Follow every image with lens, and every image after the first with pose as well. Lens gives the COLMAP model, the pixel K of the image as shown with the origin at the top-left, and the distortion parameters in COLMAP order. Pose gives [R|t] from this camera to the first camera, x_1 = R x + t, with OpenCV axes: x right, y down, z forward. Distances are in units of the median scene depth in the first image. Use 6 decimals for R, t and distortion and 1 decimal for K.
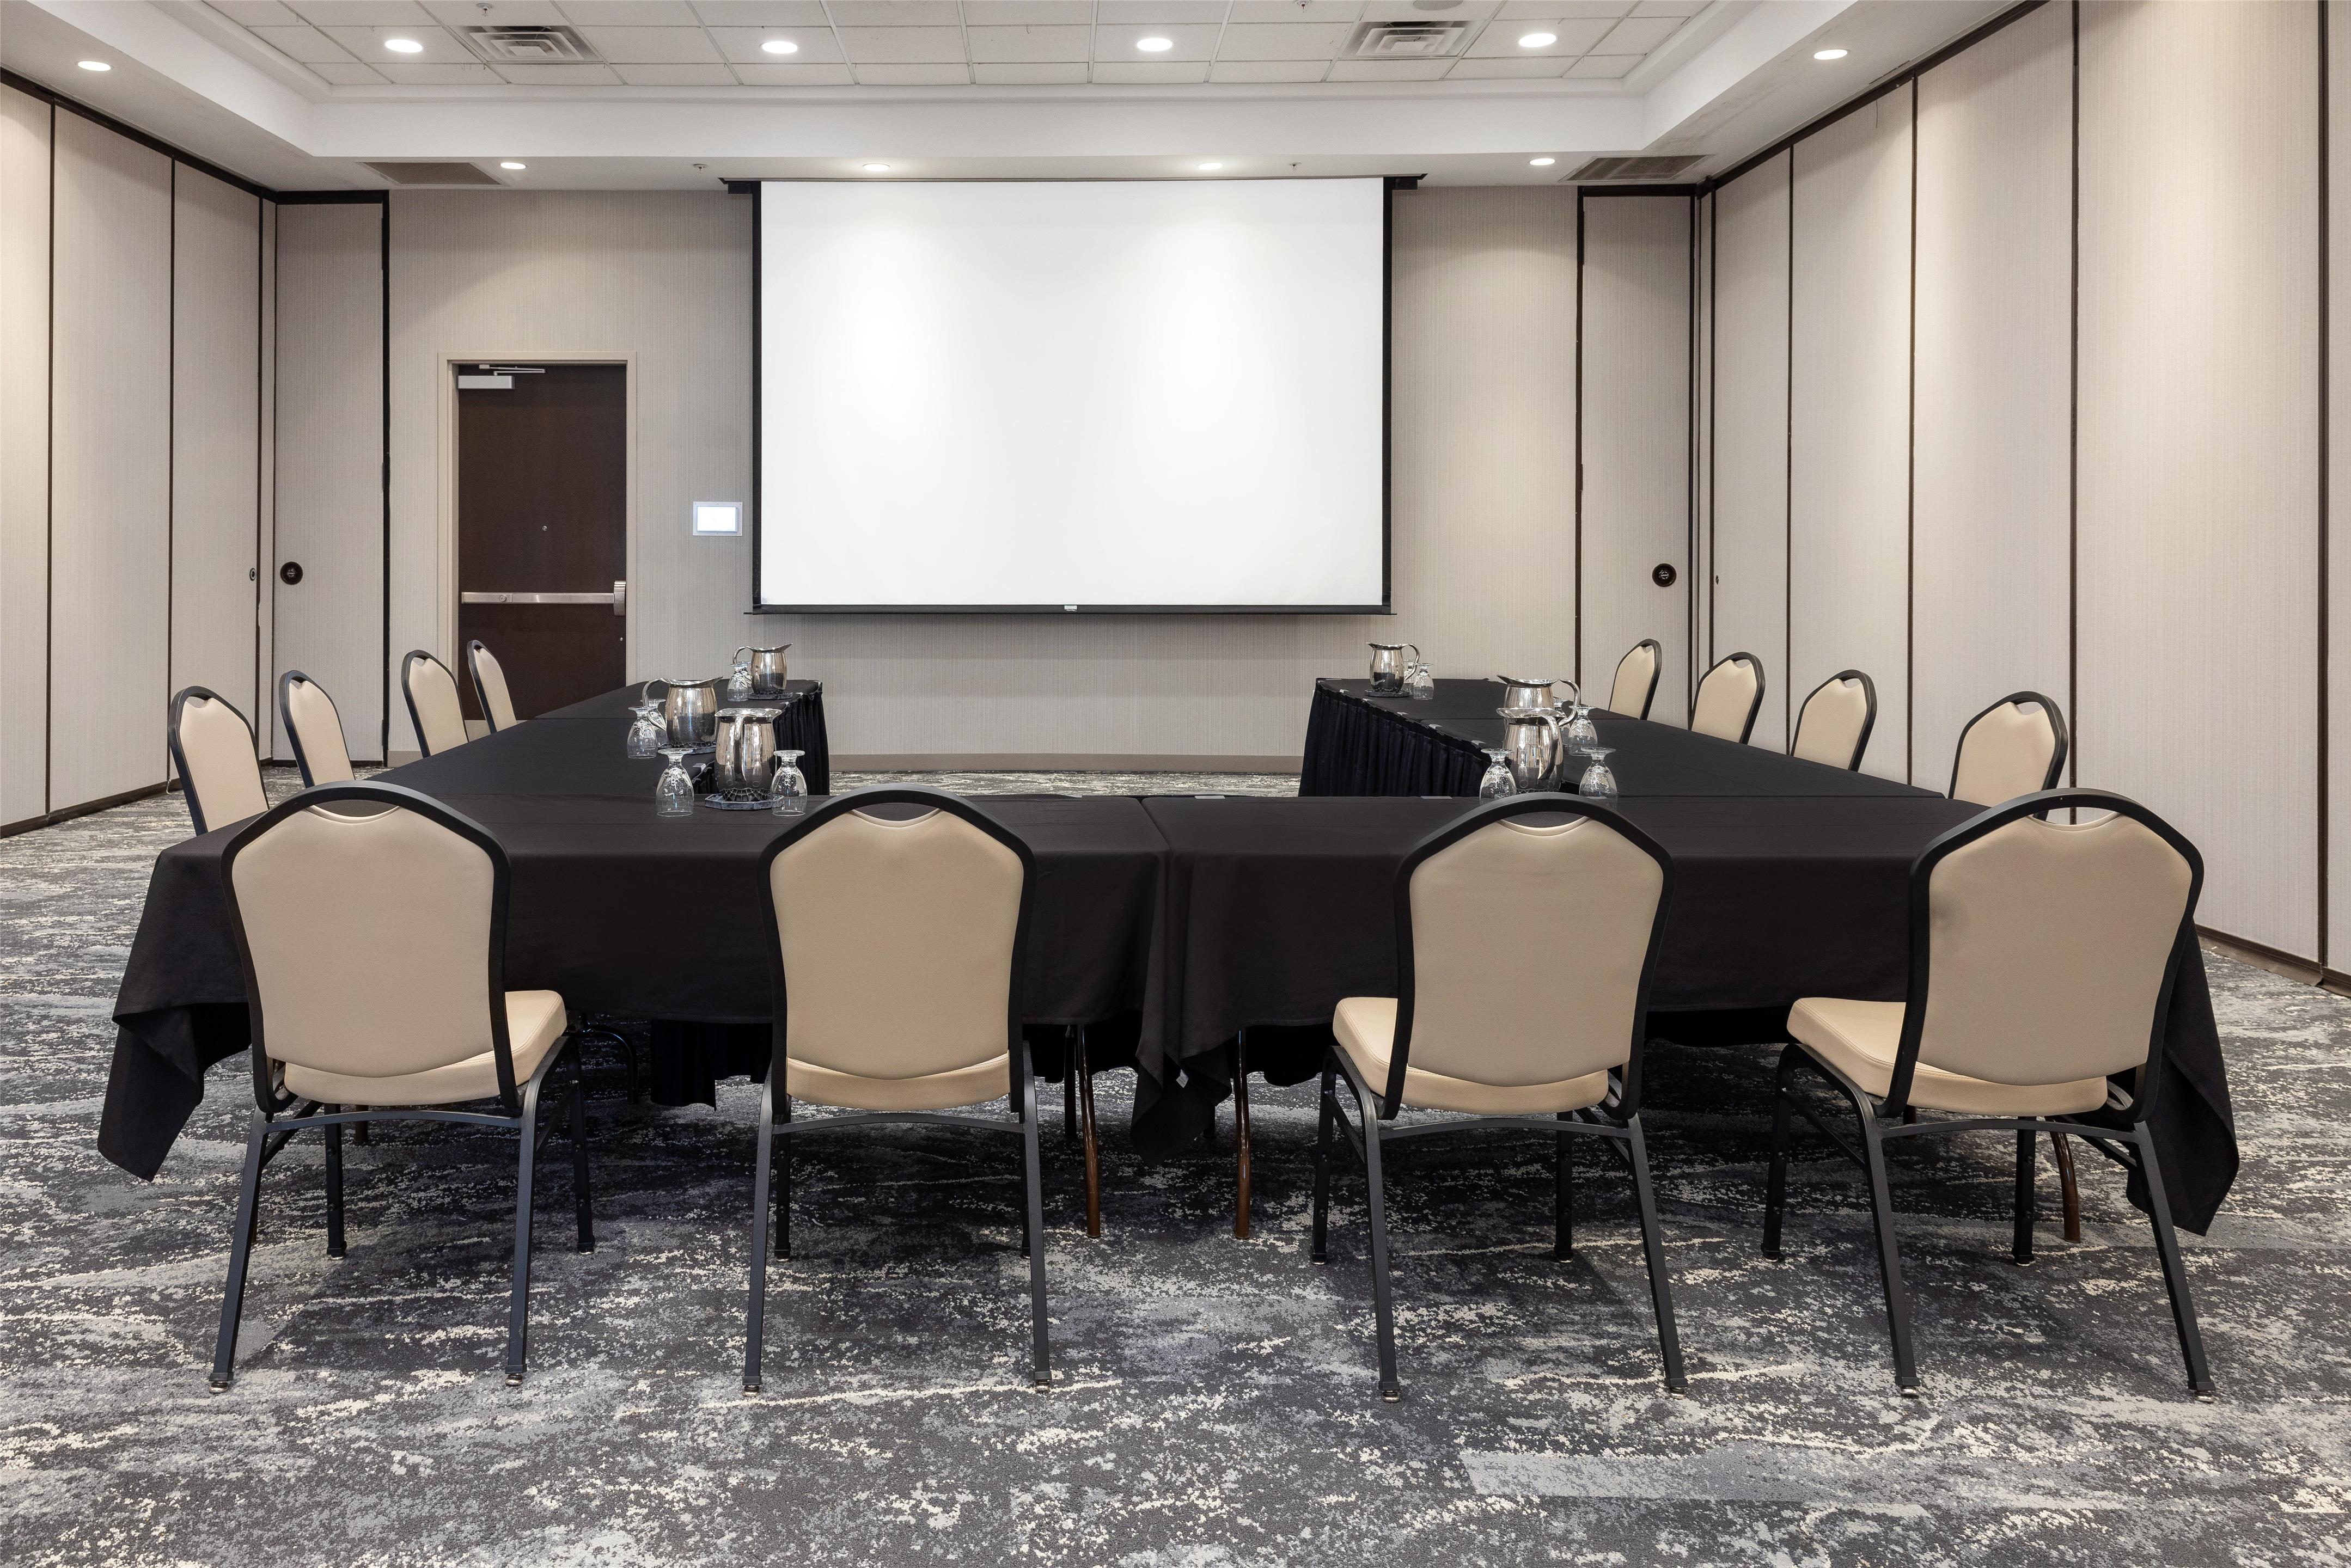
lens RADIAL K [[1730.7, 0, 1169.5], [0, 1730.7, 729.1], [0, 0, 1]] dist [0.049444, -0.043862]
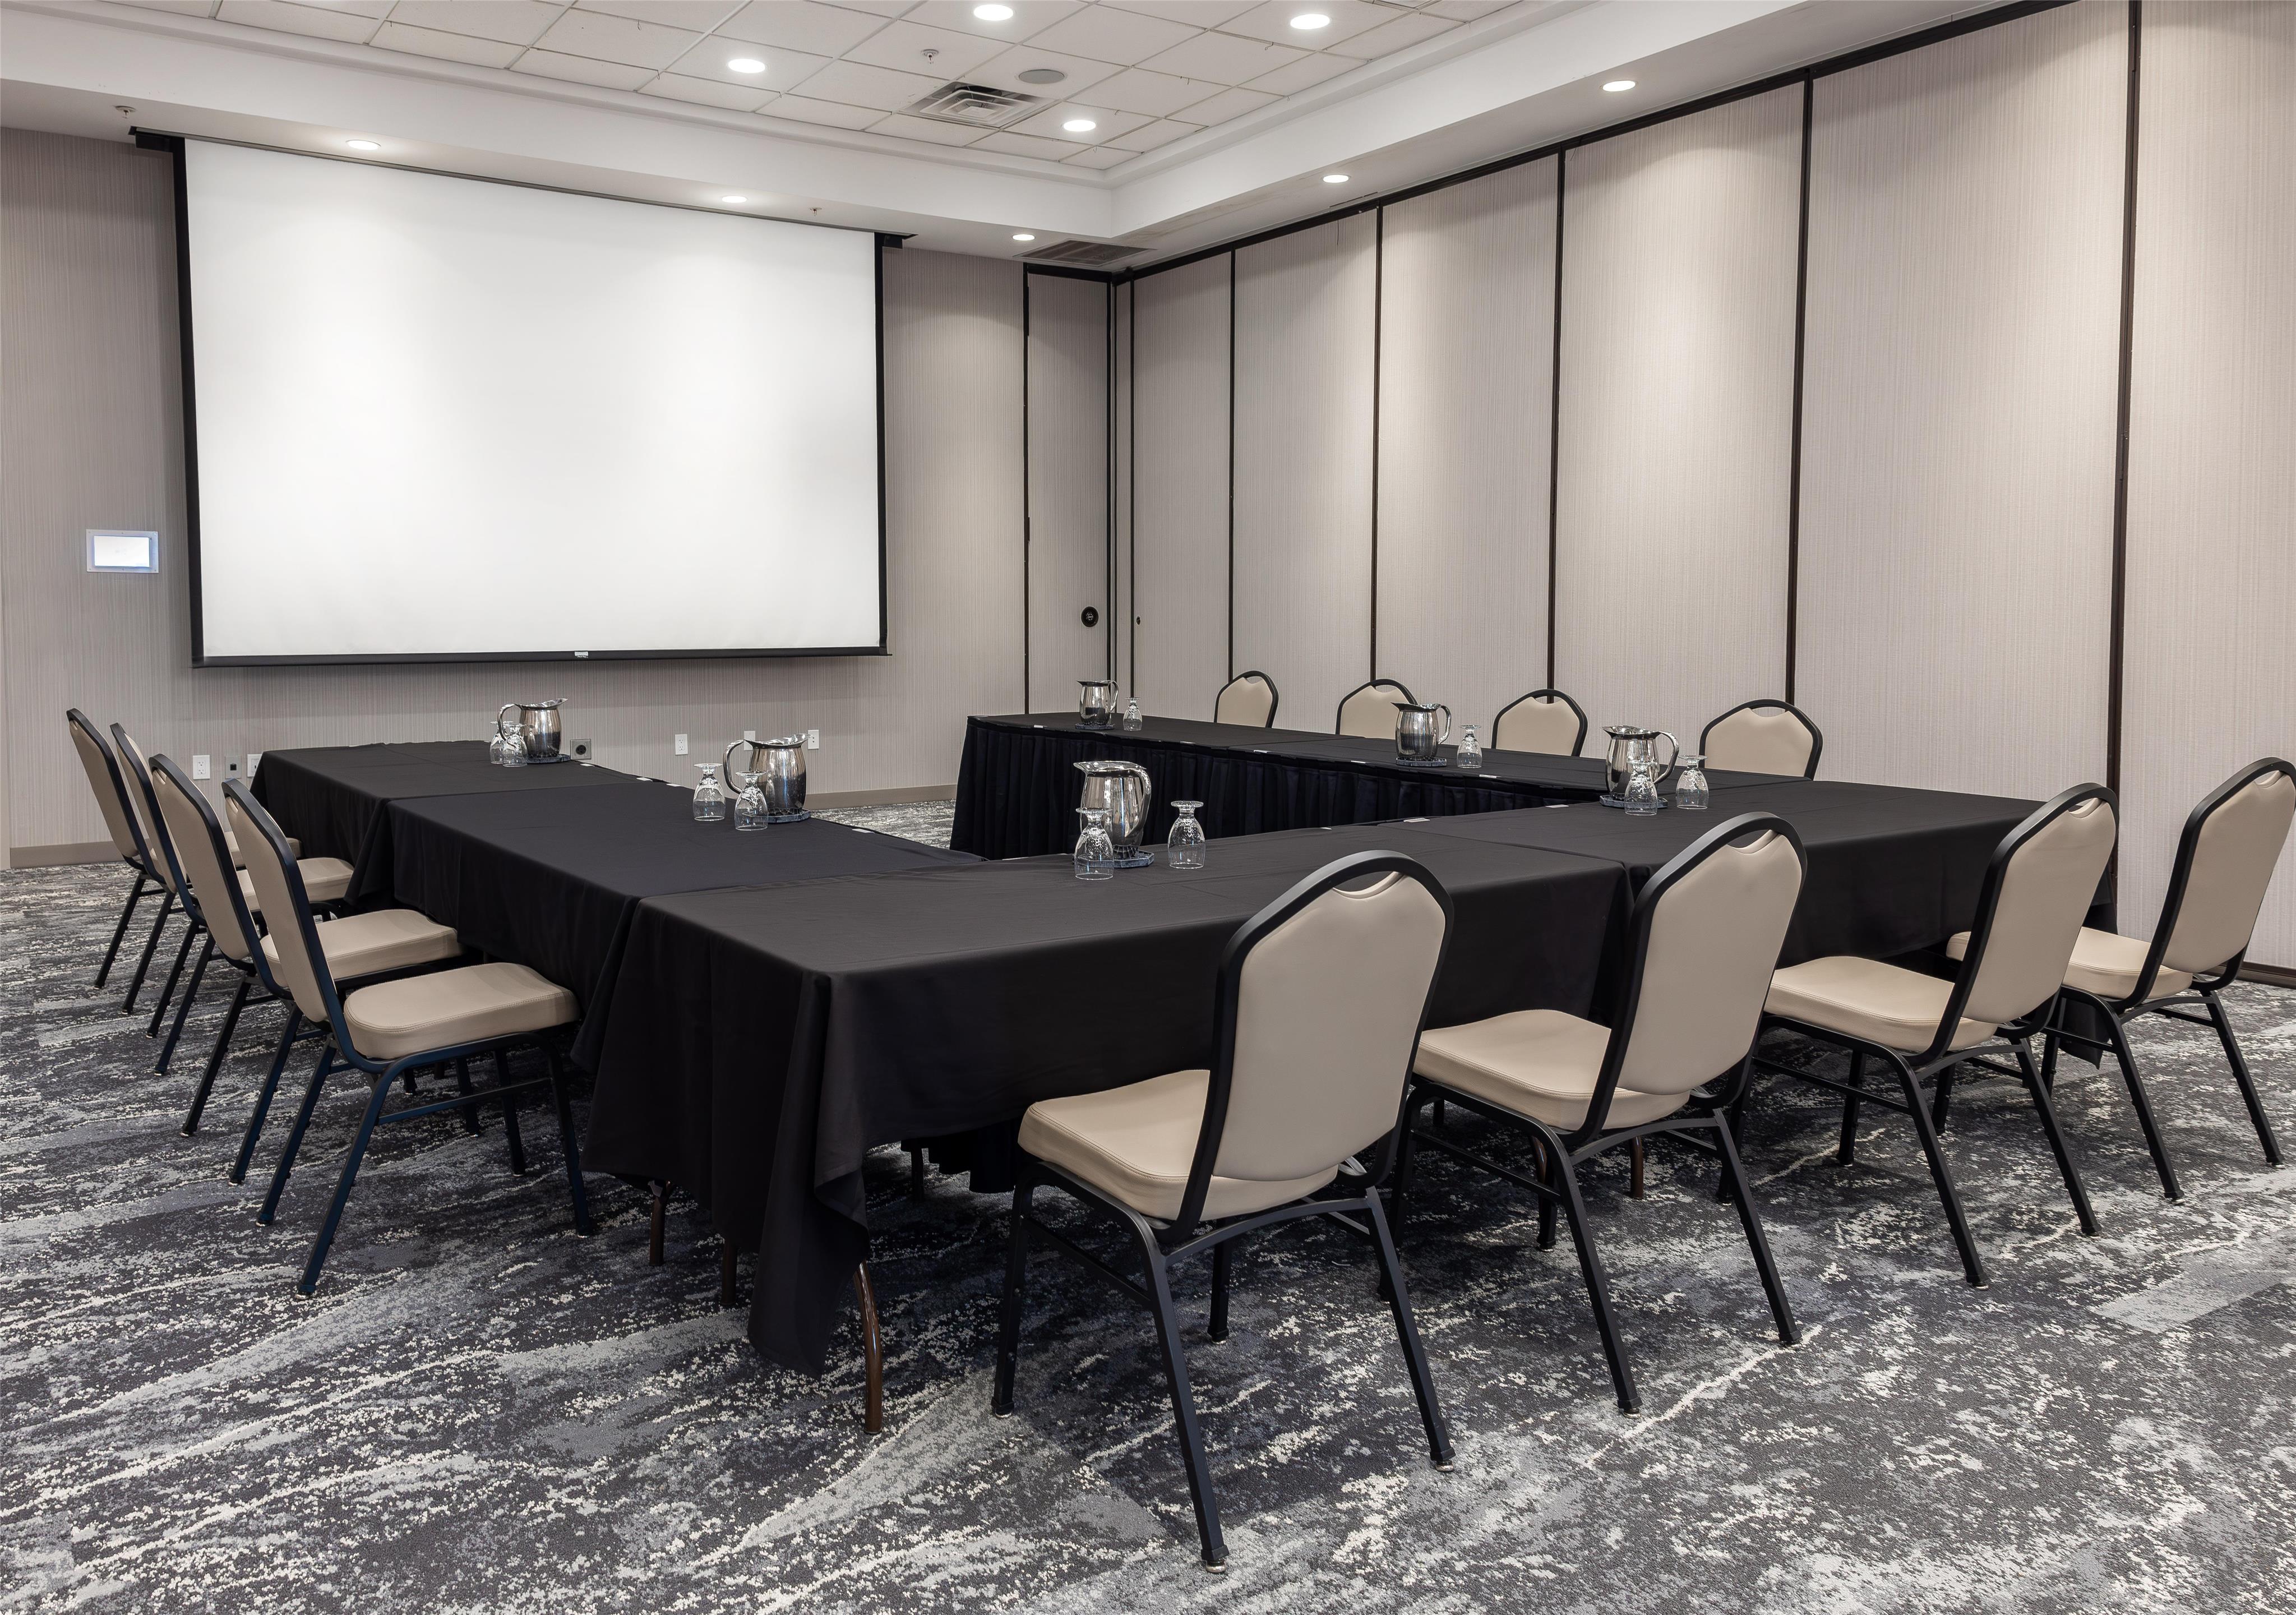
lens RADIAL K [[1584.3, 0, 1141.6], [0, 1584.3, 802.4], [0, 0, 1]] dist [0.122641, -0.106928]
pose [[0.852358, -0.069424, 0.518330, -0.766545], [0.055358, 0.997558, 0.042578, -0.028863], [-0.520020, -0.007598, 0.854120, 0.270831]]
